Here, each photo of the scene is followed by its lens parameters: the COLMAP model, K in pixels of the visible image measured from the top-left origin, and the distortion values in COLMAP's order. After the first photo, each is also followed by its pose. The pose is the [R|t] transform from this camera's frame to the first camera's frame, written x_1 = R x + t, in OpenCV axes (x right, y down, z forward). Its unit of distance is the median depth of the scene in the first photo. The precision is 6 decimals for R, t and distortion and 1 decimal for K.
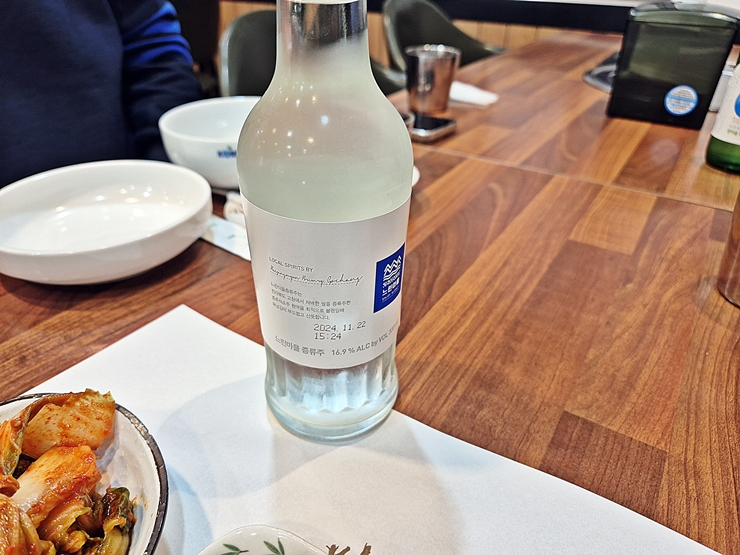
lens RADIAL K [[567.6, 0, 371.1], [0, 567.6, 278.0], [0, 0, 1]] dist [0.002849, -0.013242]
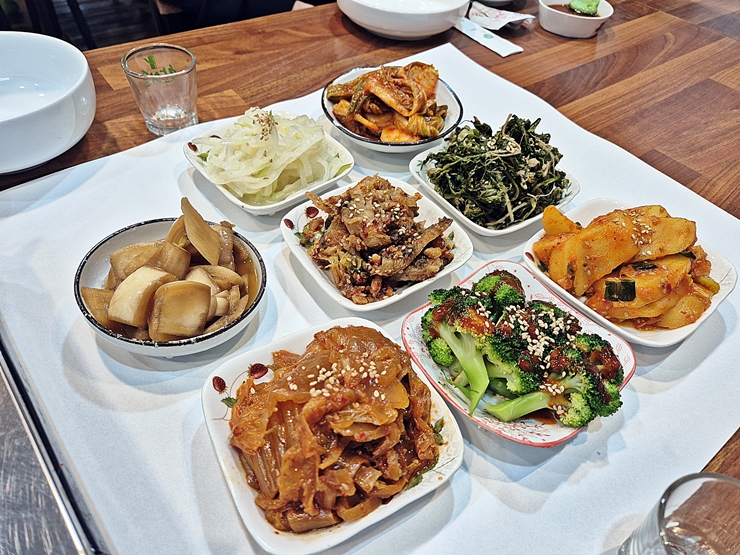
lens RADIAL K [[567.6, 0, 368.2], [0, 567.6, 280.3], [0, 0, 1]] dist [0.002849, -0.013242]
pose [[0.942184, 0.268960, -0.199876, -0.030982], [-0.213493, 0.941545, 0.260604, 0.258491], [0.258284, -0.202864, 0.944529, -0.750579]]
